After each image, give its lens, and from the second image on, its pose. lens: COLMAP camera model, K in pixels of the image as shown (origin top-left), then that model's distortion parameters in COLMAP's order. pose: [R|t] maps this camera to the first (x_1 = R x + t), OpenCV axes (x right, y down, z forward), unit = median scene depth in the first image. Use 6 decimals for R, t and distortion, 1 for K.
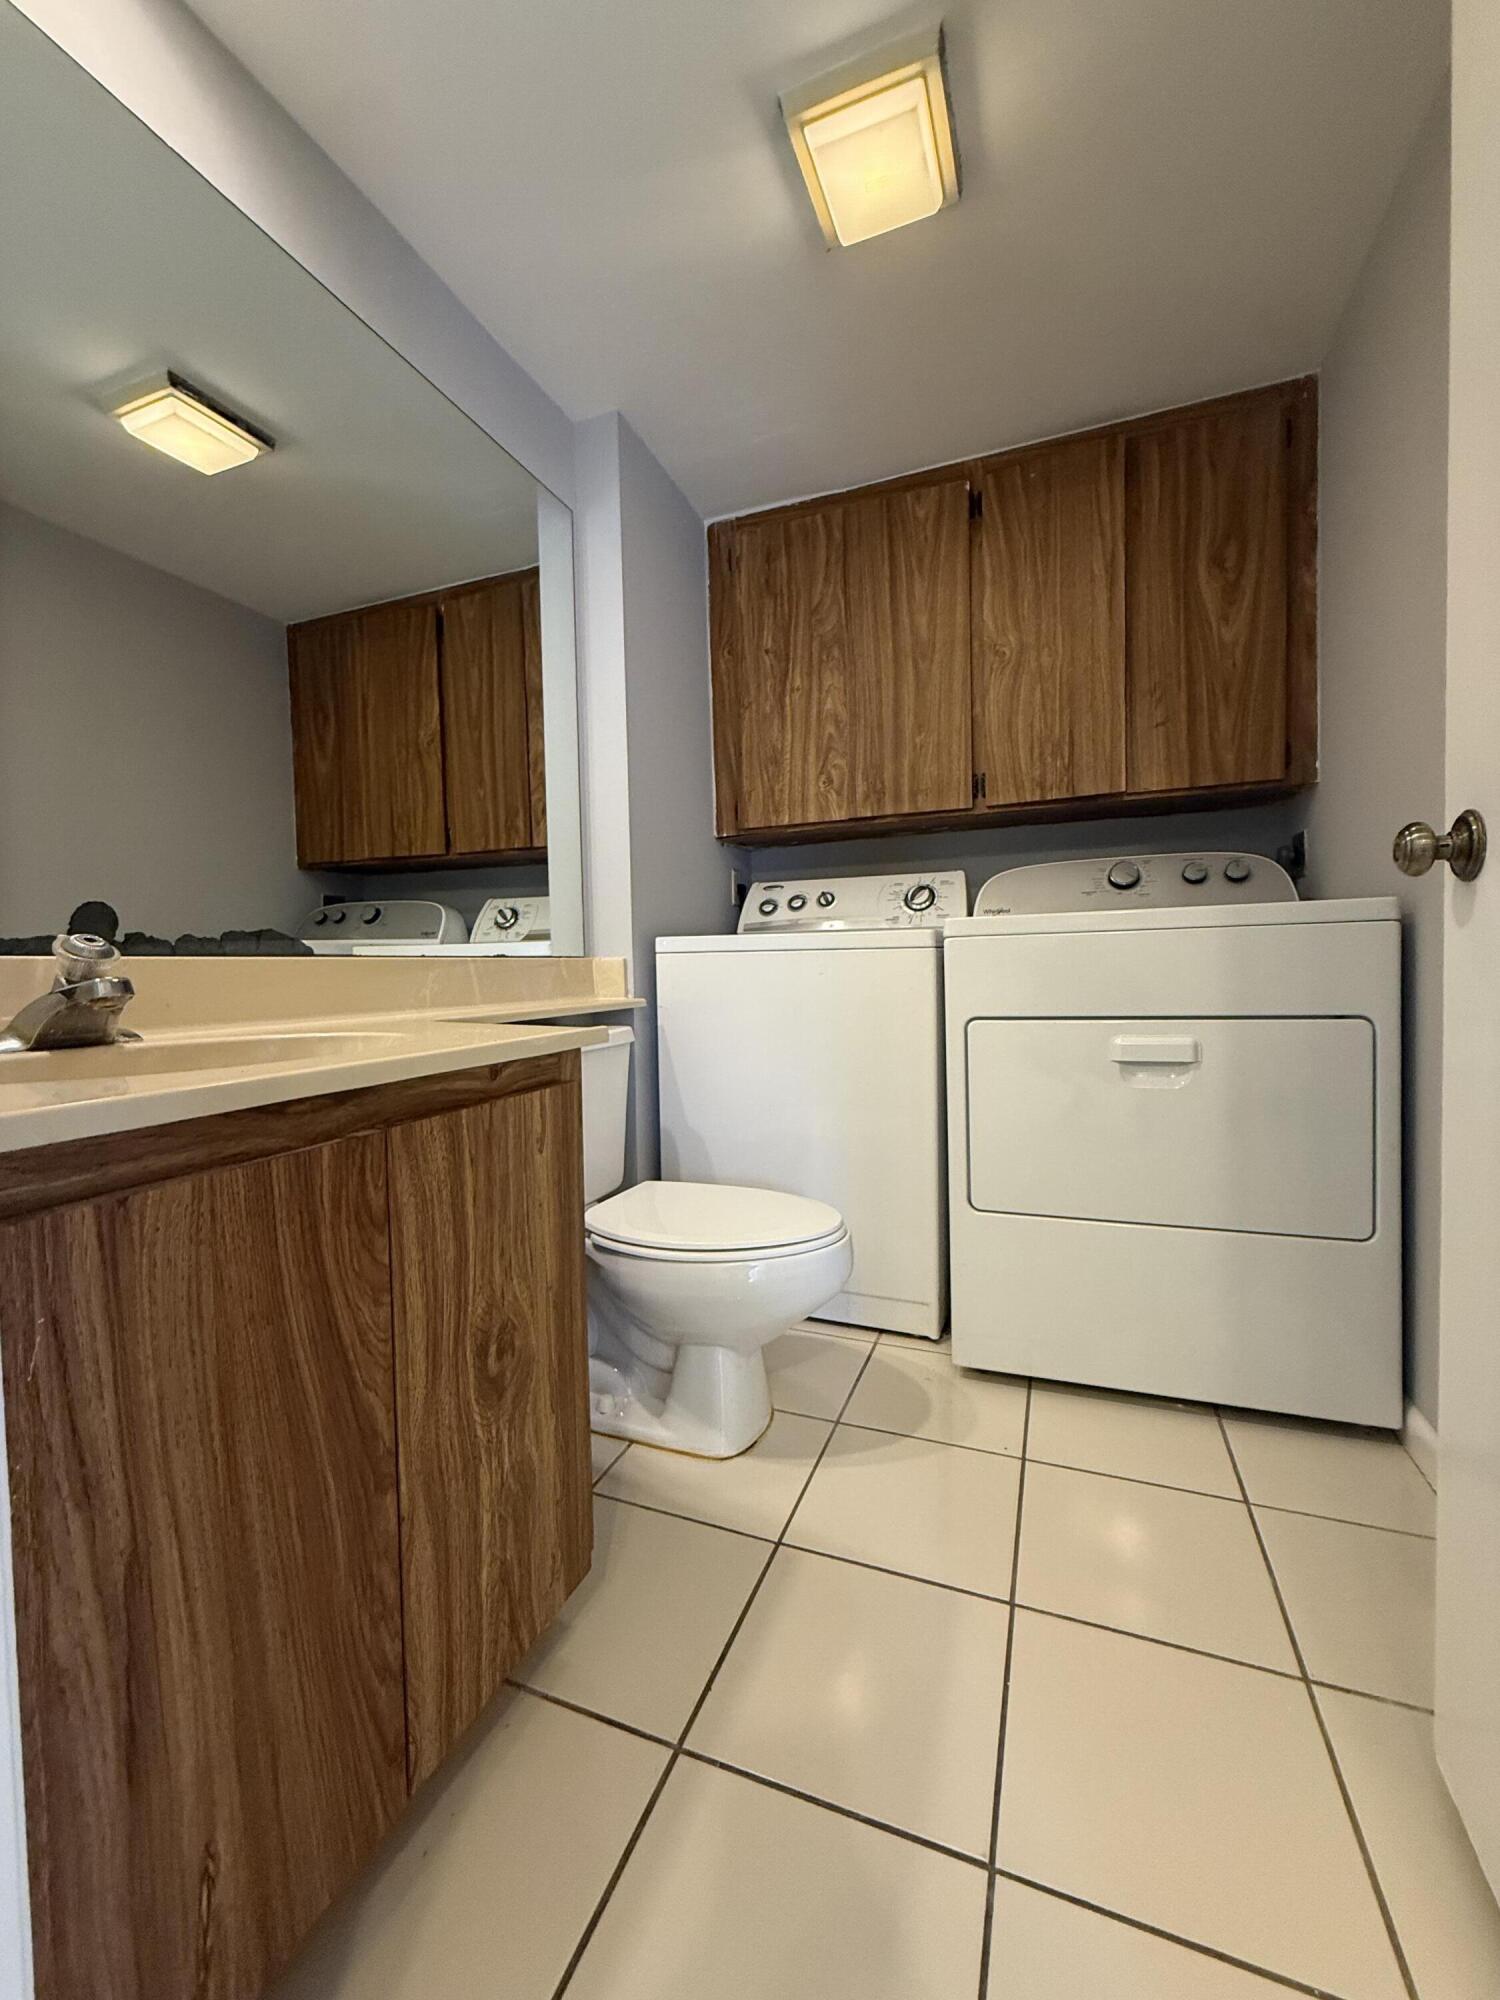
lens RADIAL K [[801.4, 0, 757.9], [0, 801.4, 1005.2], [0, 0, 1]] dist [0.001725, 0.000498]
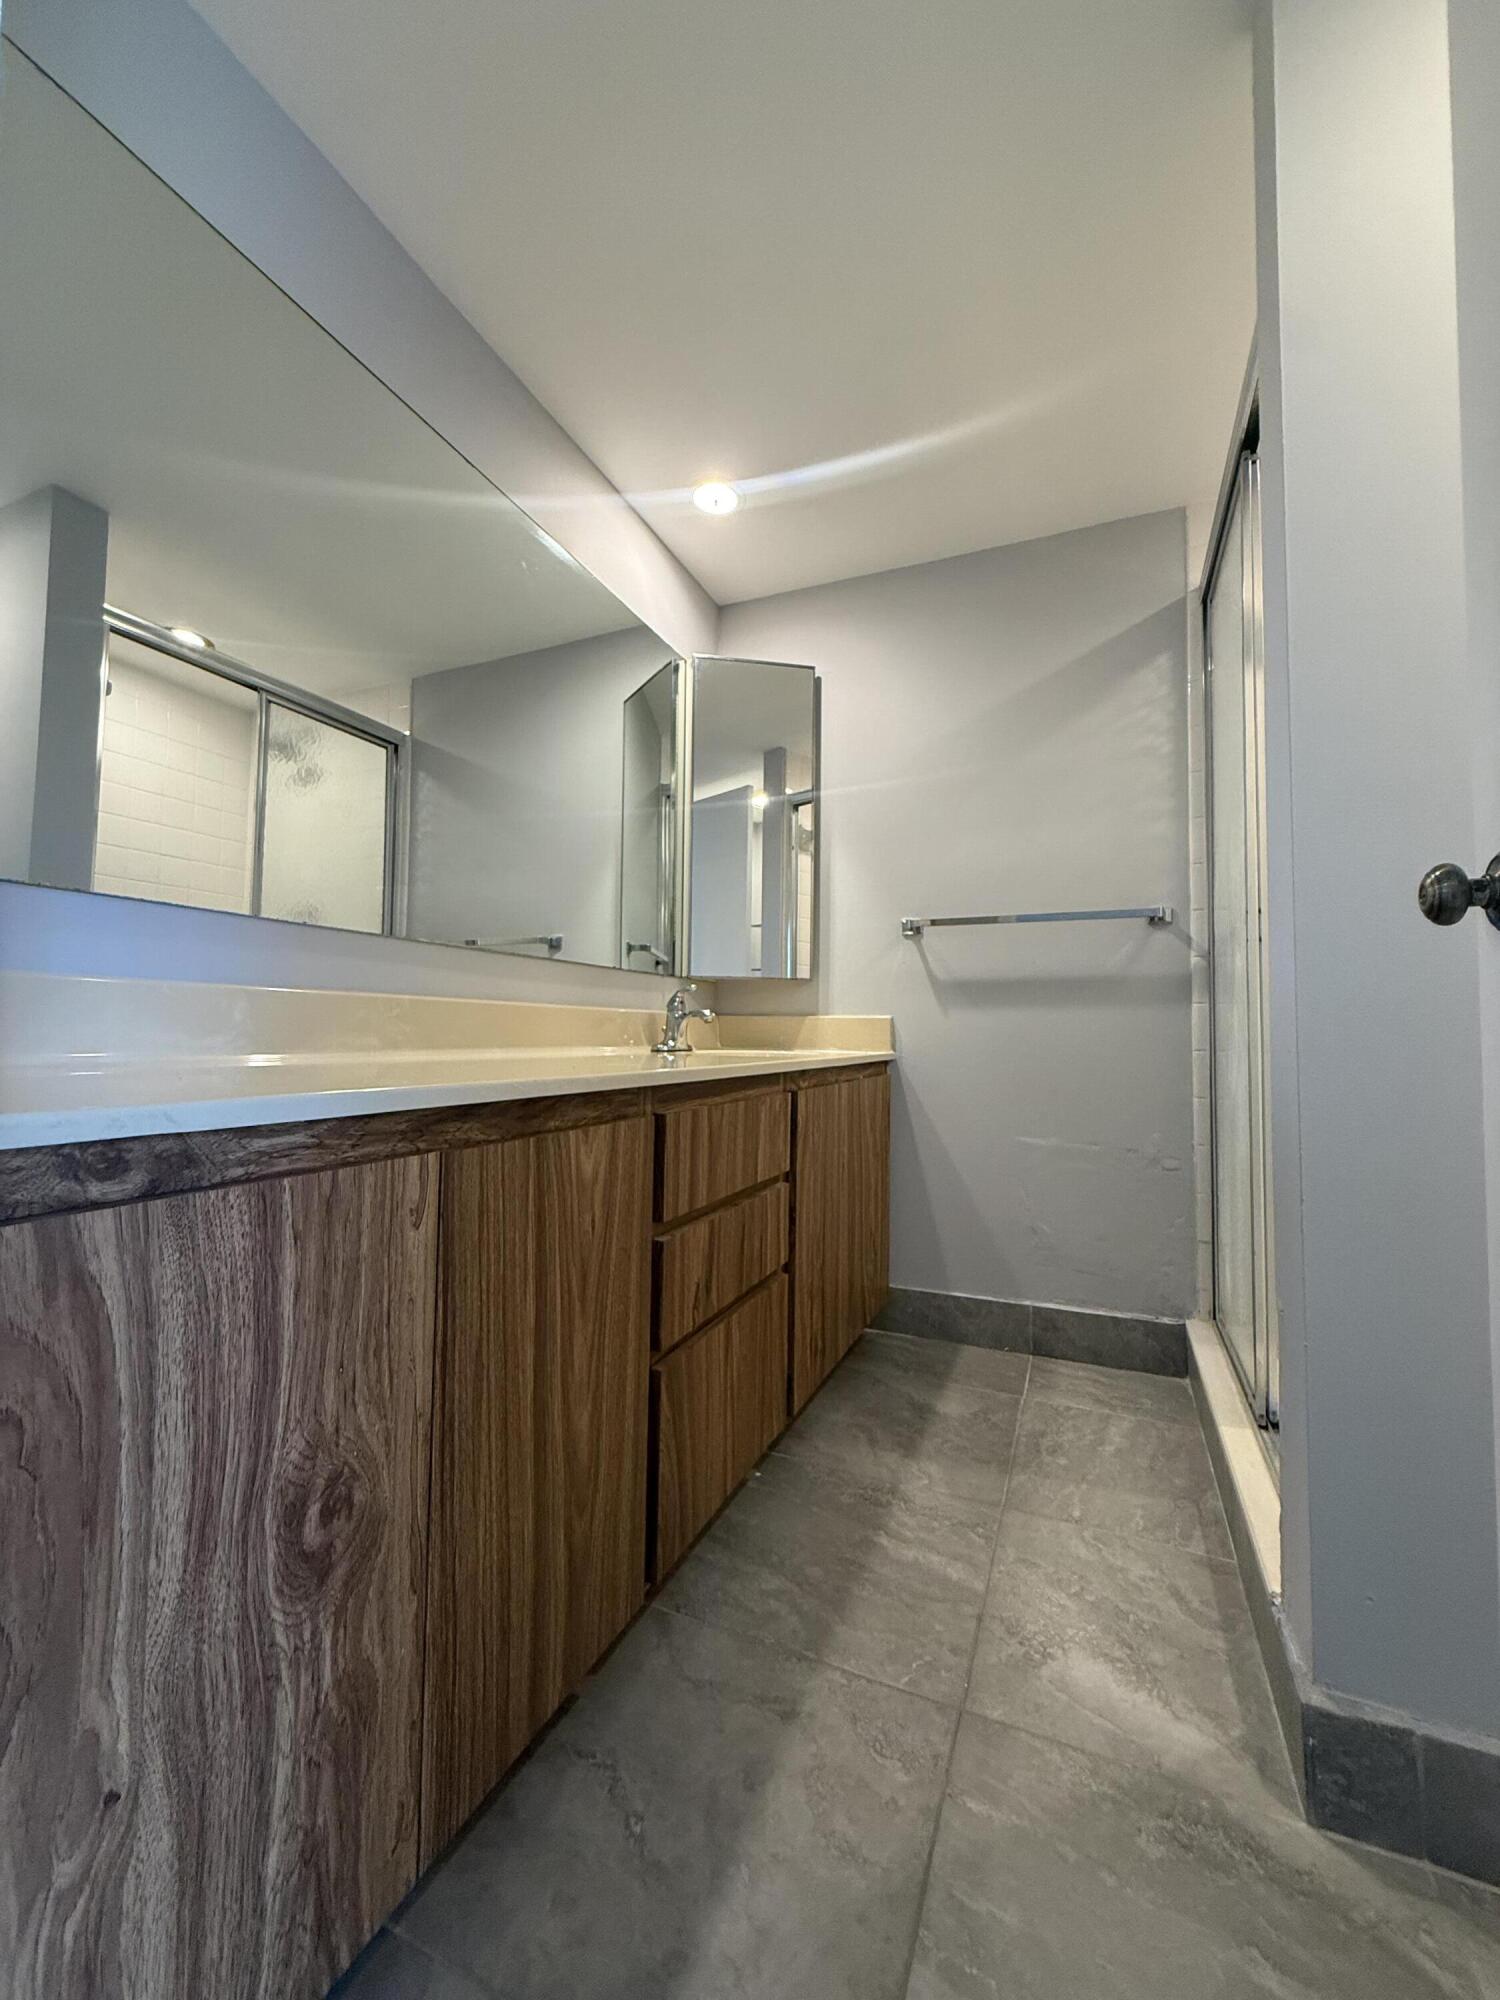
lens RADIAL K [[801.4, 0, 737.0], [0, 801.4, 993.5], [0, 0, 1]] dist [0.001725, 0.000498]
pose [[0.997826, 0.031930, -0.057659, 0.069583], [-0.037022, 0.995296, -0.089523, 0.023911], [0.054529, 0.091463, 0.994314, 0.274731]]
